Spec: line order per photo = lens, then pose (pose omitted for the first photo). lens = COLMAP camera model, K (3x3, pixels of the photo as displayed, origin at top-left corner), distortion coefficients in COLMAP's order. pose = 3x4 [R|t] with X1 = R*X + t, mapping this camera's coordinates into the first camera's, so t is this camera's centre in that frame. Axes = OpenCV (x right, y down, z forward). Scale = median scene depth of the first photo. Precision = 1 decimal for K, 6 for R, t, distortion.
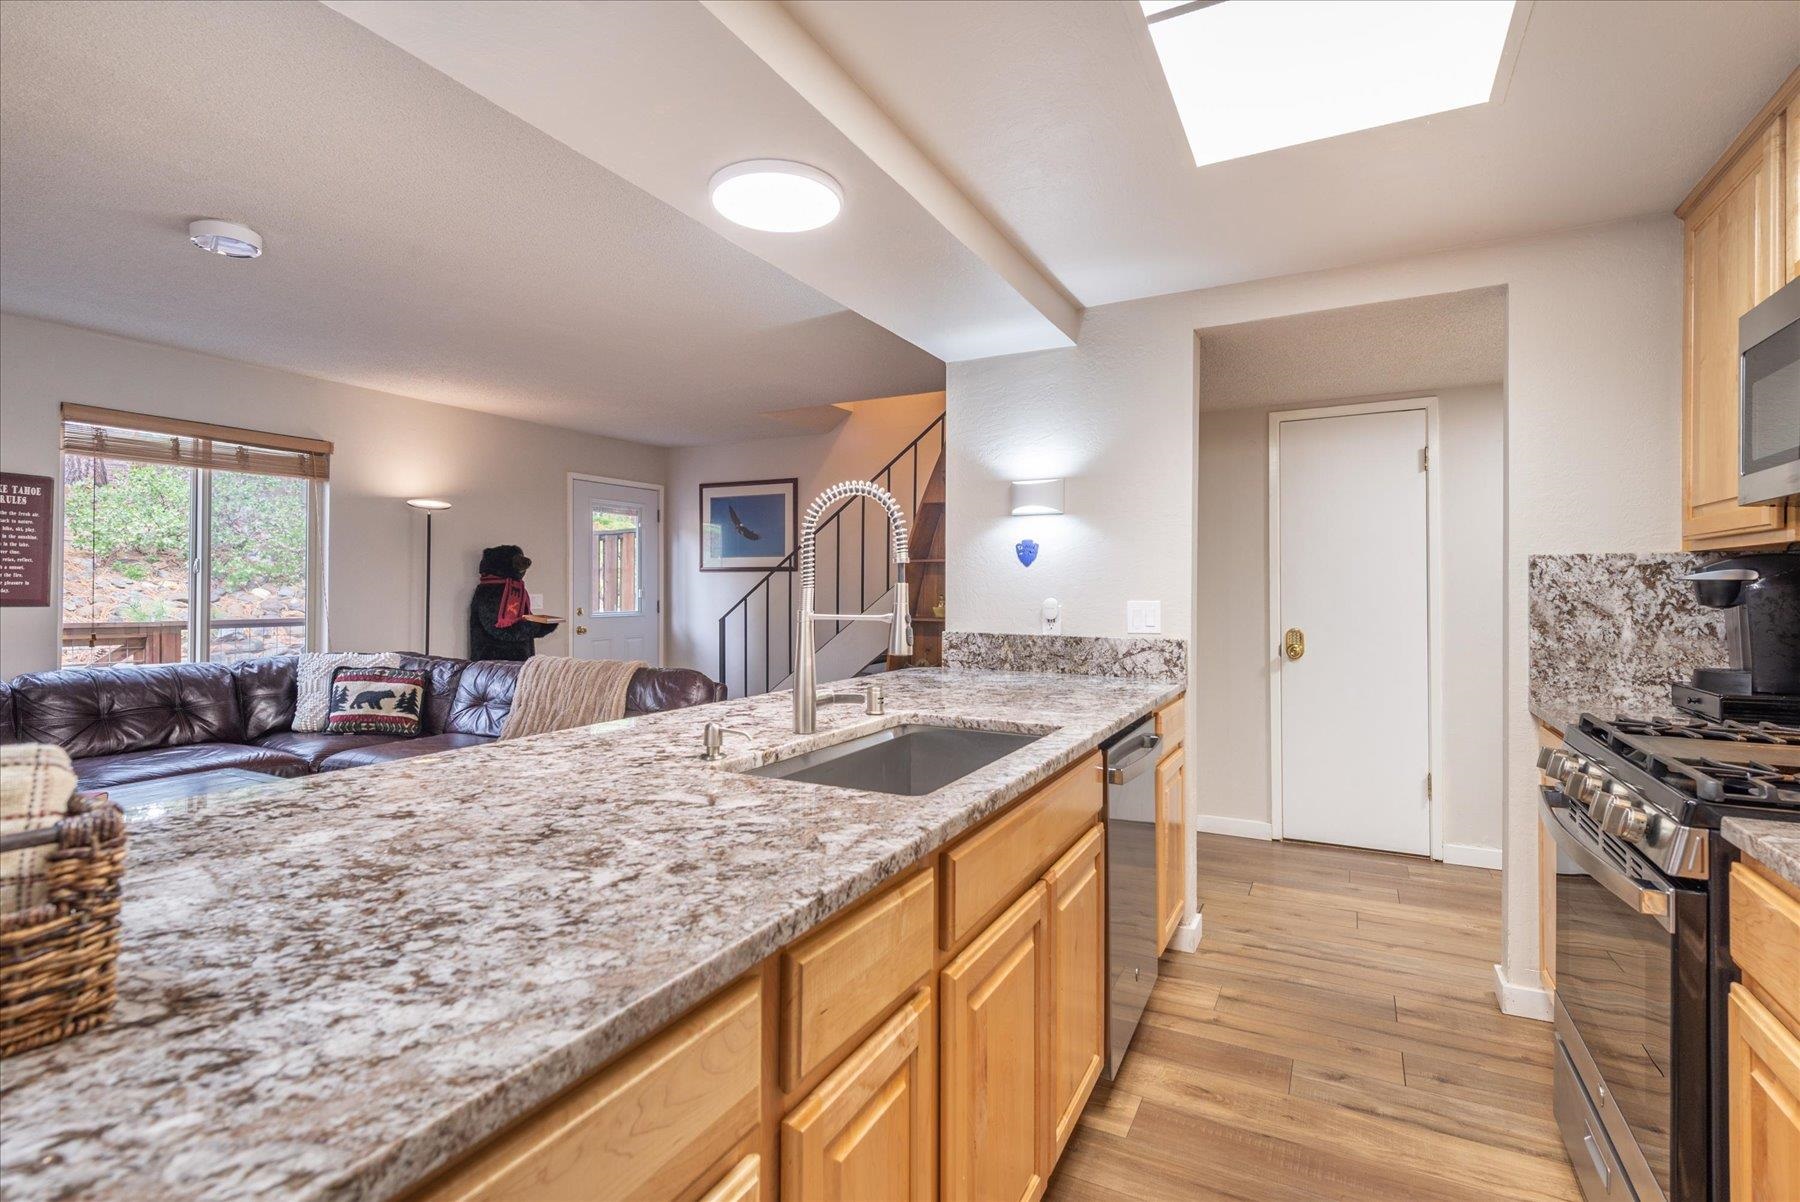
lens RADIAL K [[849.8, 0, 902.1], [0, 849.8, 581.8], [0, 0, 1]] dist [0.002222, -0.000287]
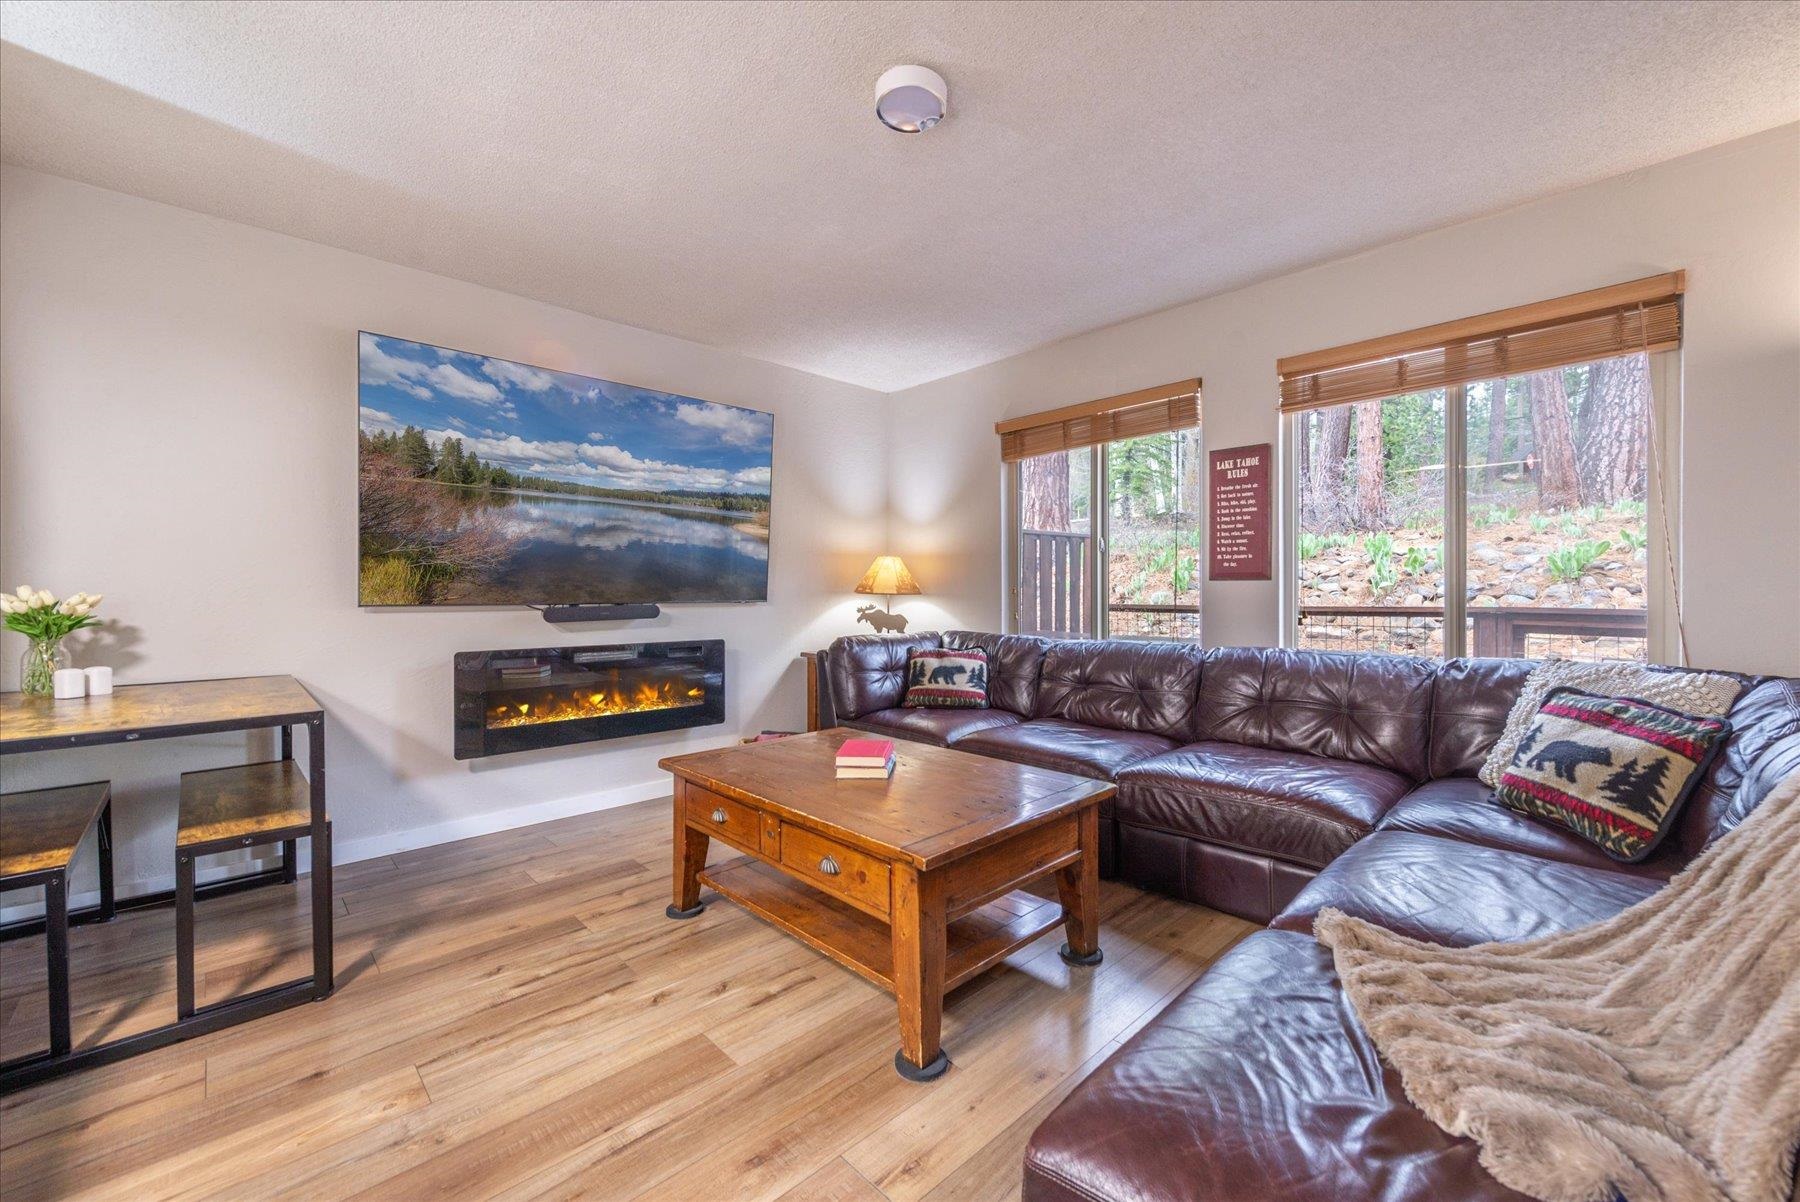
lens RADIAL K [[724.9, 0, 909.5], [0, 724.9, 598.1], [0, 0, 1]] dist [0.011874, -0.000084]
pose [[-0.320309, 0.005175, -0.947299, -0.091510], [0.014965, 0.999888, 0.000402, 0.037734], [0.947195, -0.014048, -0.320351, 0.769743]]
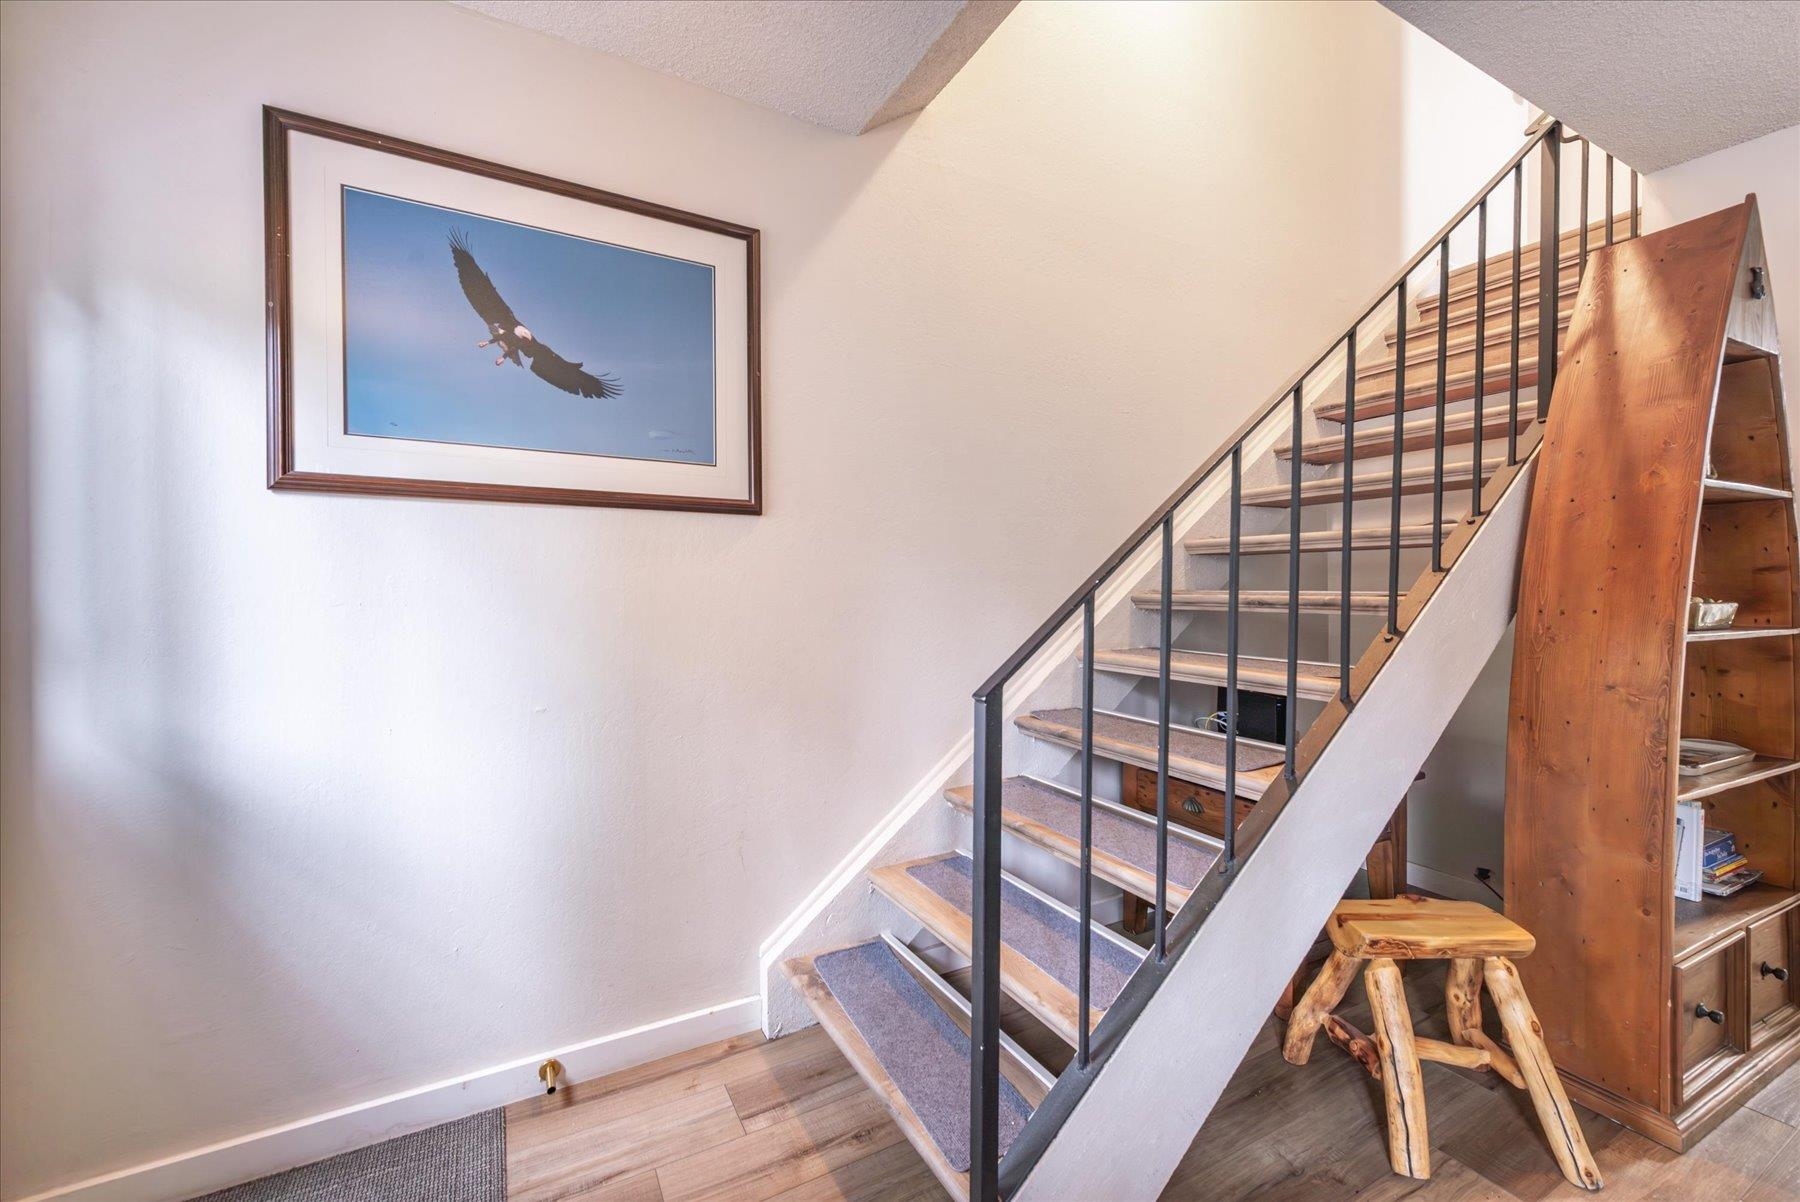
lens RADIAL K [[724.9, 0, 909.5], [0, 724.9, 598.1], [0, 0, 1]] dist [0.011874, -0.000084]
pose [[0.570605, -0.012482, 0.821130, -0.500019], [-0.005729, 0.999800, 0.019179, 0.023105], [-0.821204, -0.015648, 0.570420, 1.215177]]
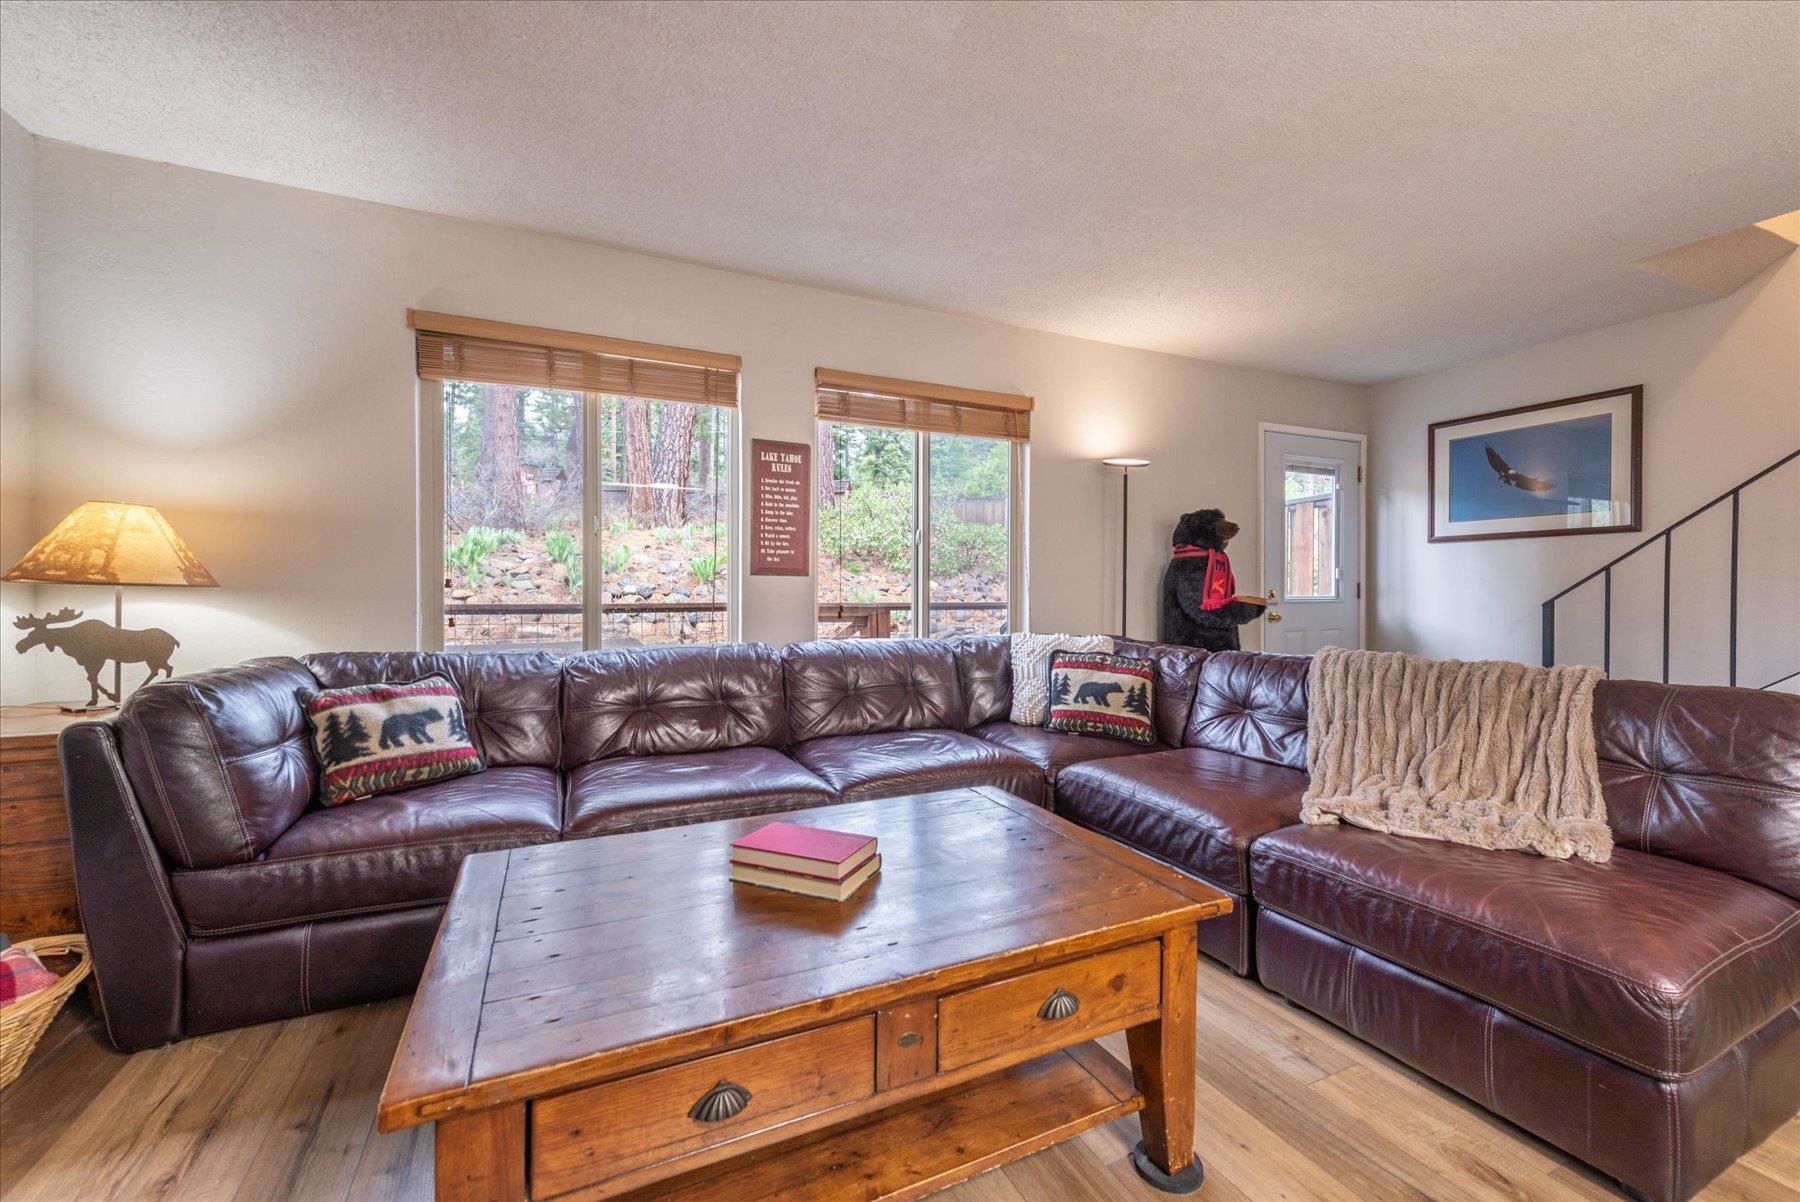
lens RADIAL K [[724.9, 0, 909.5], [0, 724.9, 598.1], [0, 0, 1]] dist [0.011874, -0.000084]
pose [[0.796346, 0.004192, -0.604827, -0.350278], [0.007918, 0.999818, 0.017355, 0.035846], [0.604789, -0.018610, 0.796168, 0.351153]]
